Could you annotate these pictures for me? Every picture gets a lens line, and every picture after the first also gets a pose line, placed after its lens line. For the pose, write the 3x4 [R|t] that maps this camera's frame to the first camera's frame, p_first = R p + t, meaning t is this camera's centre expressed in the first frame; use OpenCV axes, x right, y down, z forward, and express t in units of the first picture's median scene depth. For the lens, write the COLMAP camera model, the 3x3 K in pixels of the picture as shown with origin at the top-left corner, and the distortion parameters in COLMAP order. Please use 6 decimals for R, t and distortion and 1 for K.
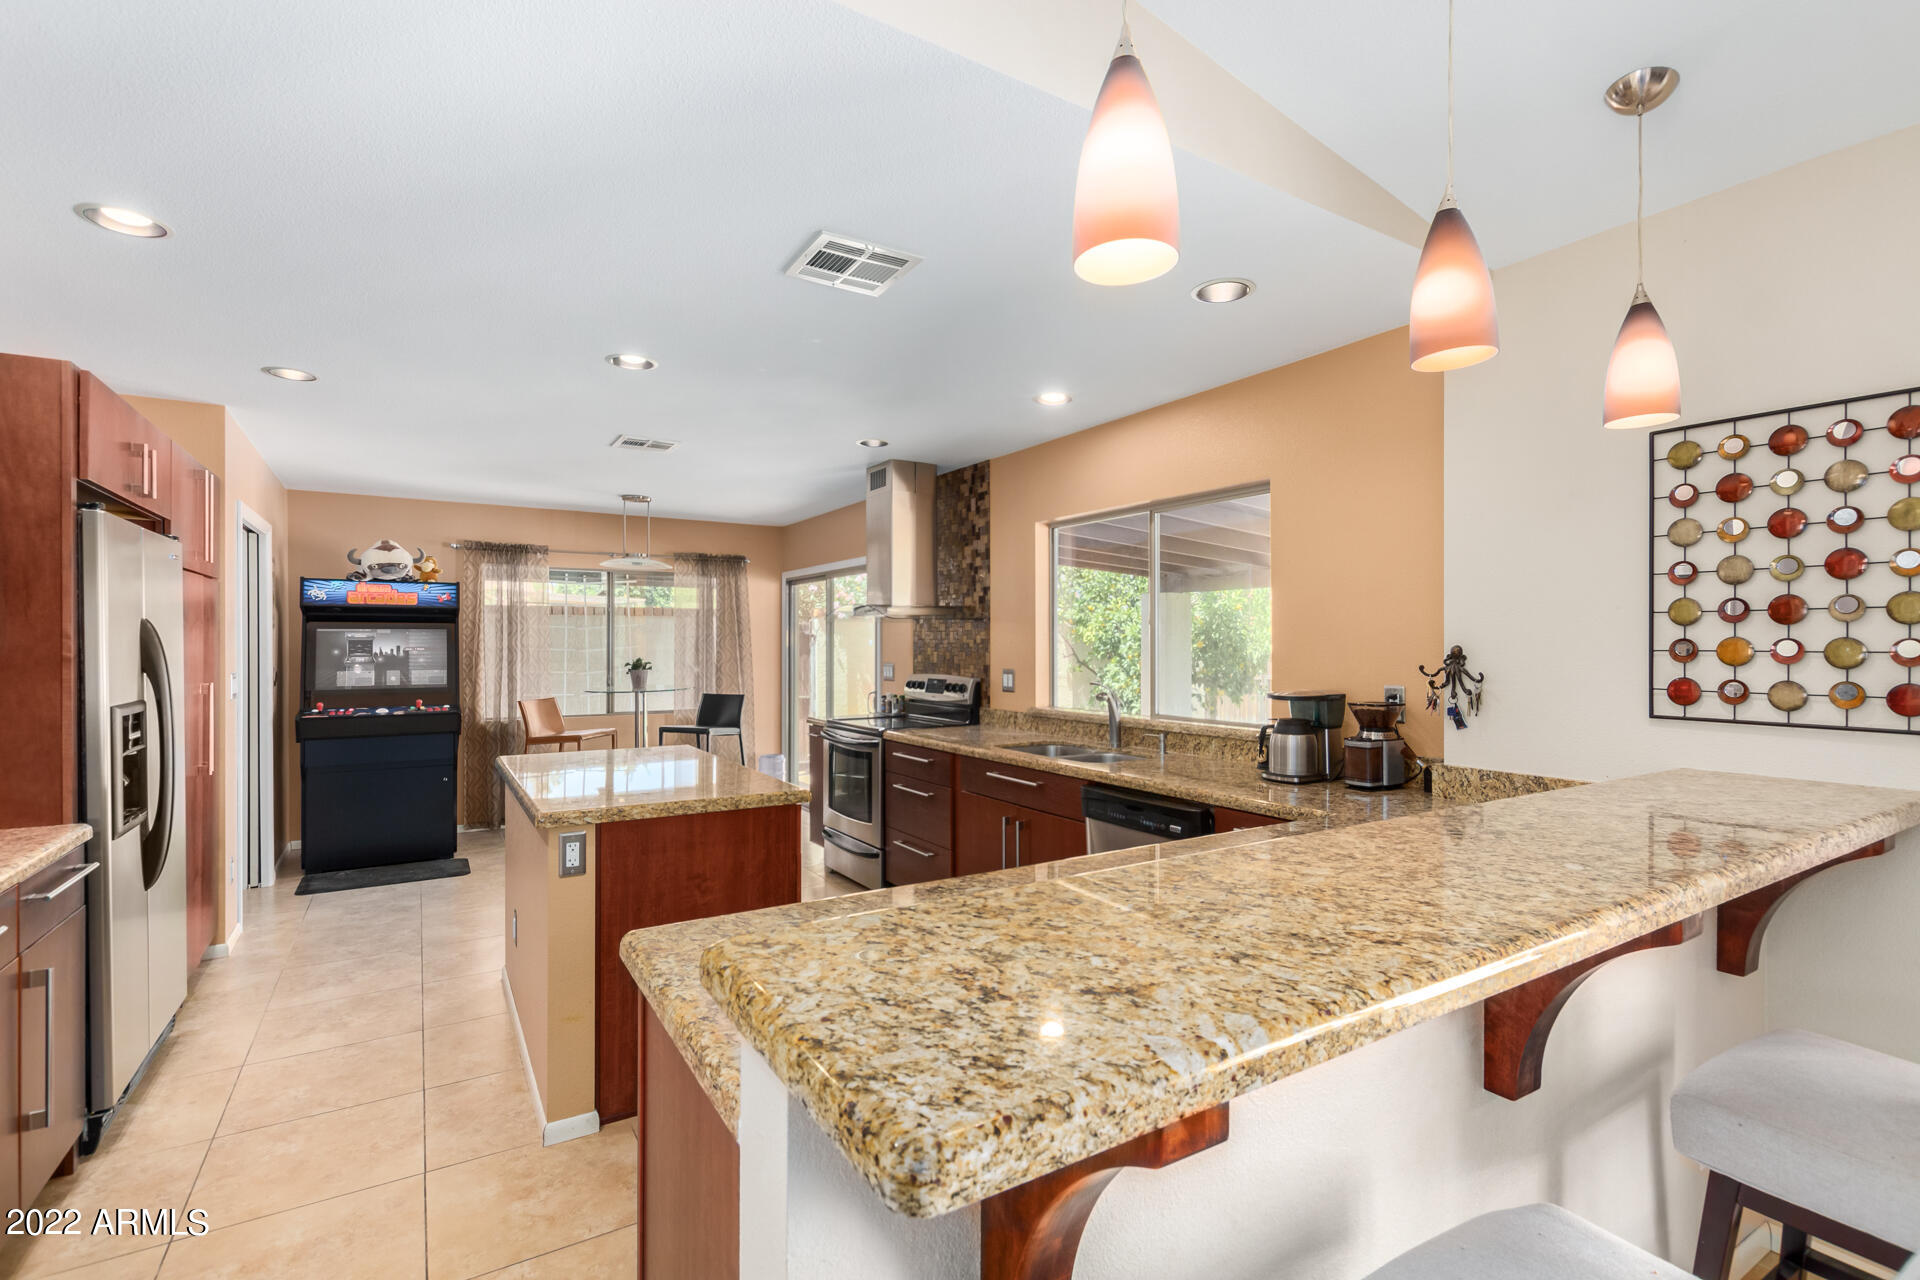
lens RADIAL K [[880.9, 0, 964.4], [0, 880.9, 645.4], [0, 0, 1]] dist [0.010100, -0.004417]
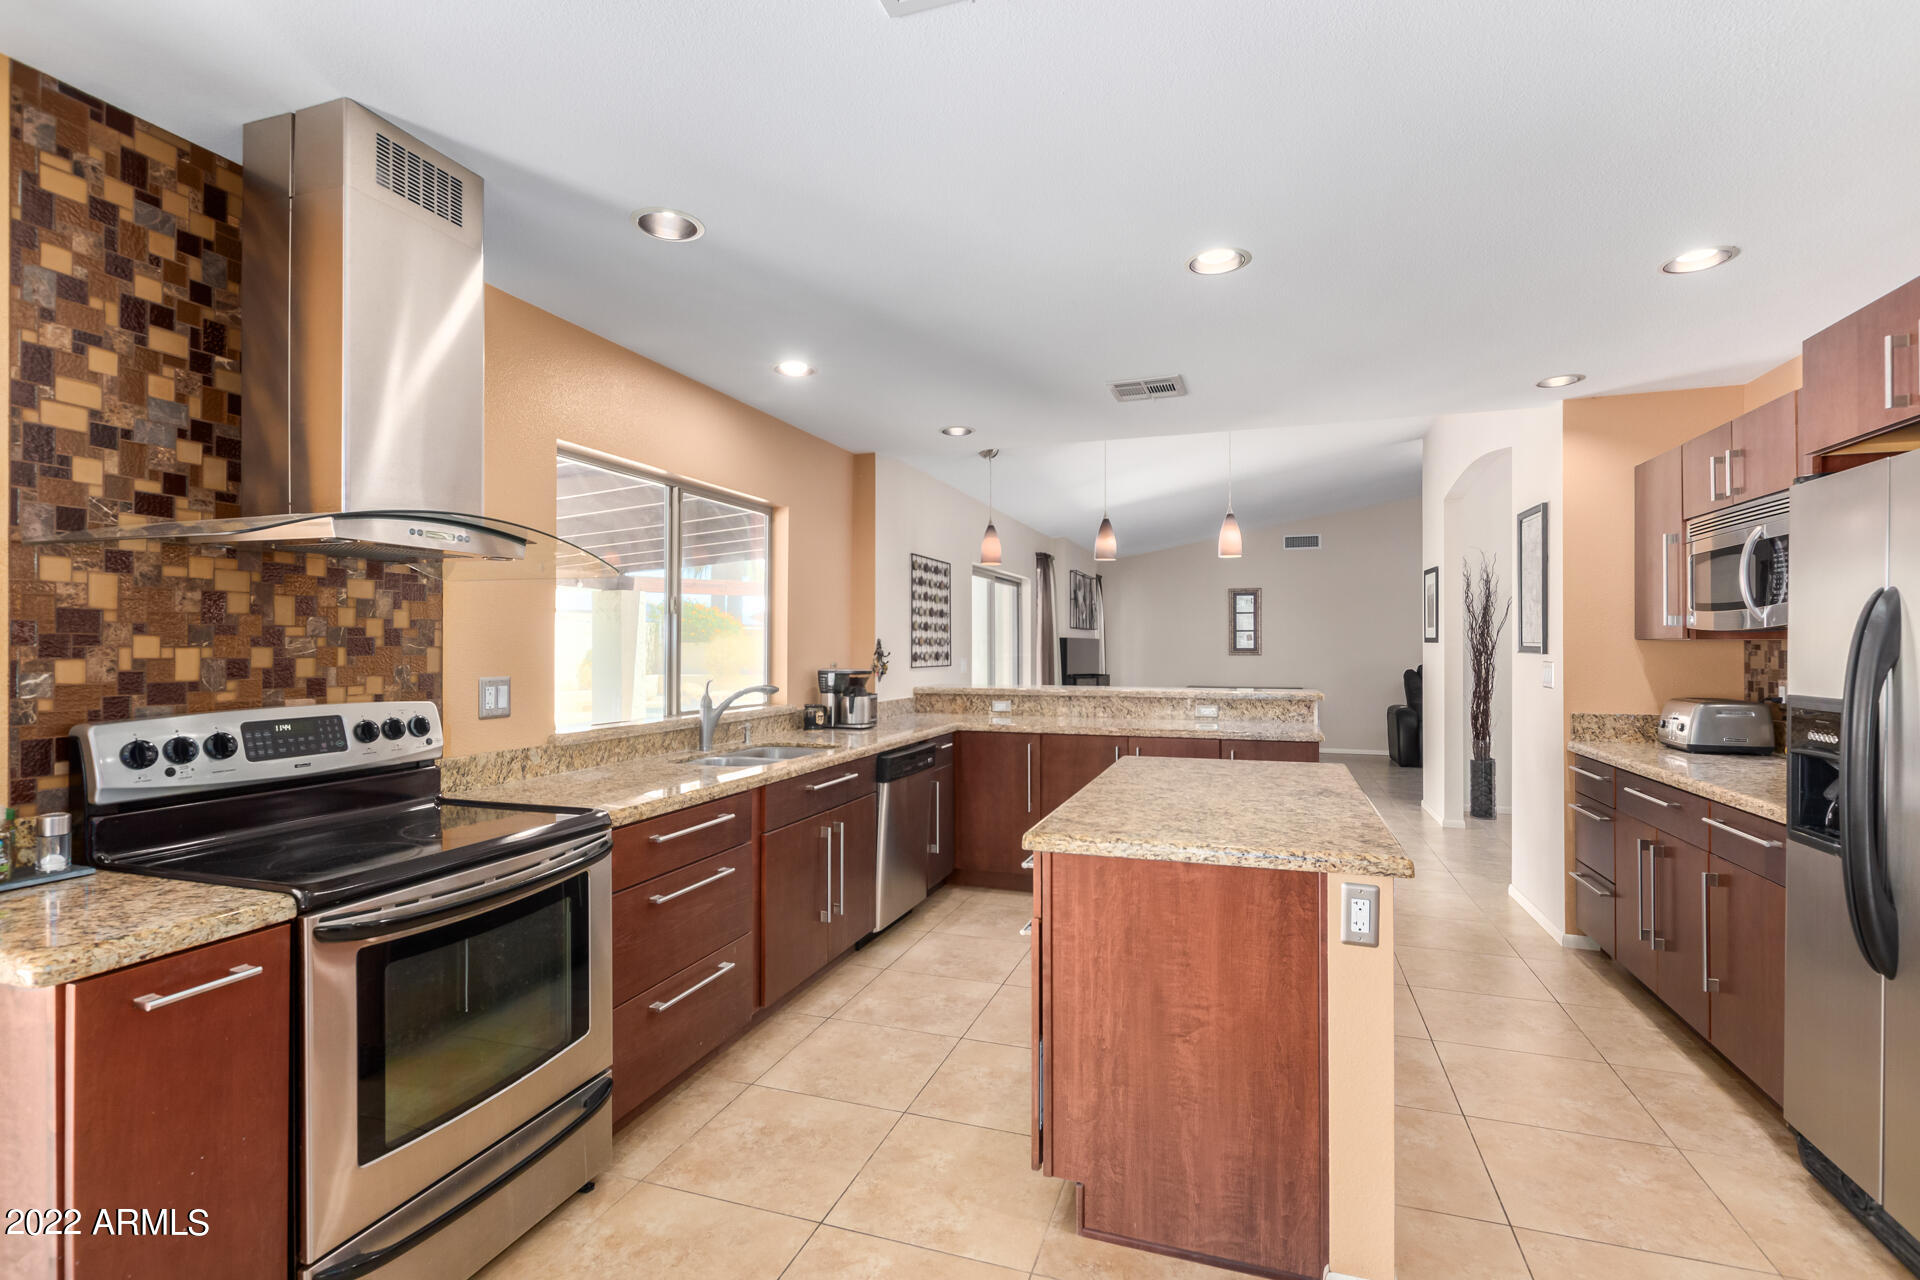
lens RADIAL K [[880.9, 0, 958.8], [0, 880.9, 642.4], [0, 0, 1]] dist [0.010100, -0.004417]
pose [[-0.631895, 0.002717, 0.775049, -0.537792], [0.001968, 0.999996, -0.001901, 0.006463], [-0.775052, 0.000324, -0.631898, 1.077274]]
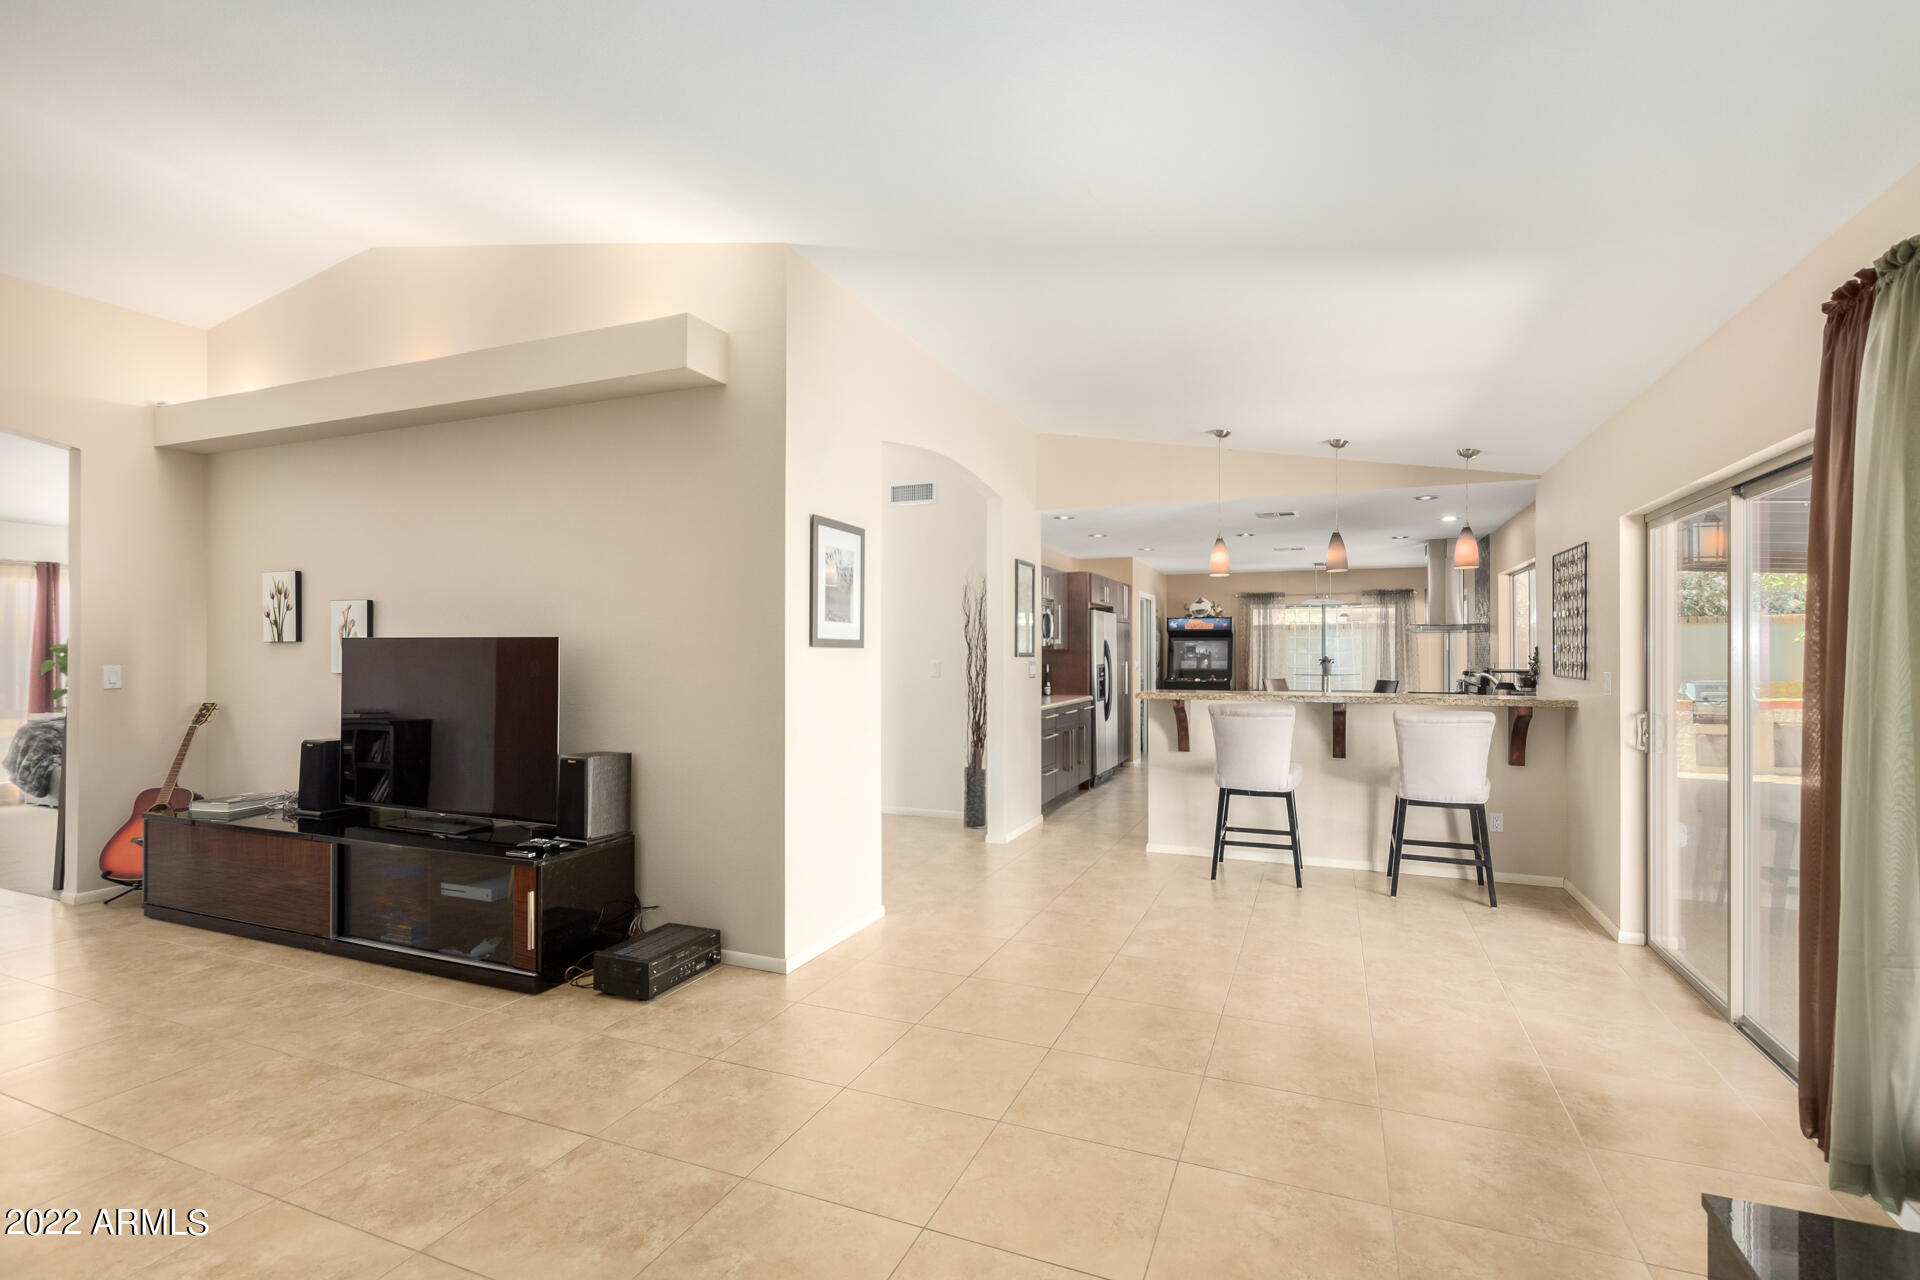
lens RADIAL K [[880.9, 0, 959.2], [0, 880.9, 644.6], [0, 0, 1]] dist [0.010100, -0.004417]
pose [[0.578883, -0.005368, -0.815393, 0.780794], [-0.001224, 0.999971, -0.007453, 0.007529], [0.815410, 0.005312, 0.578860, -0.730606]]
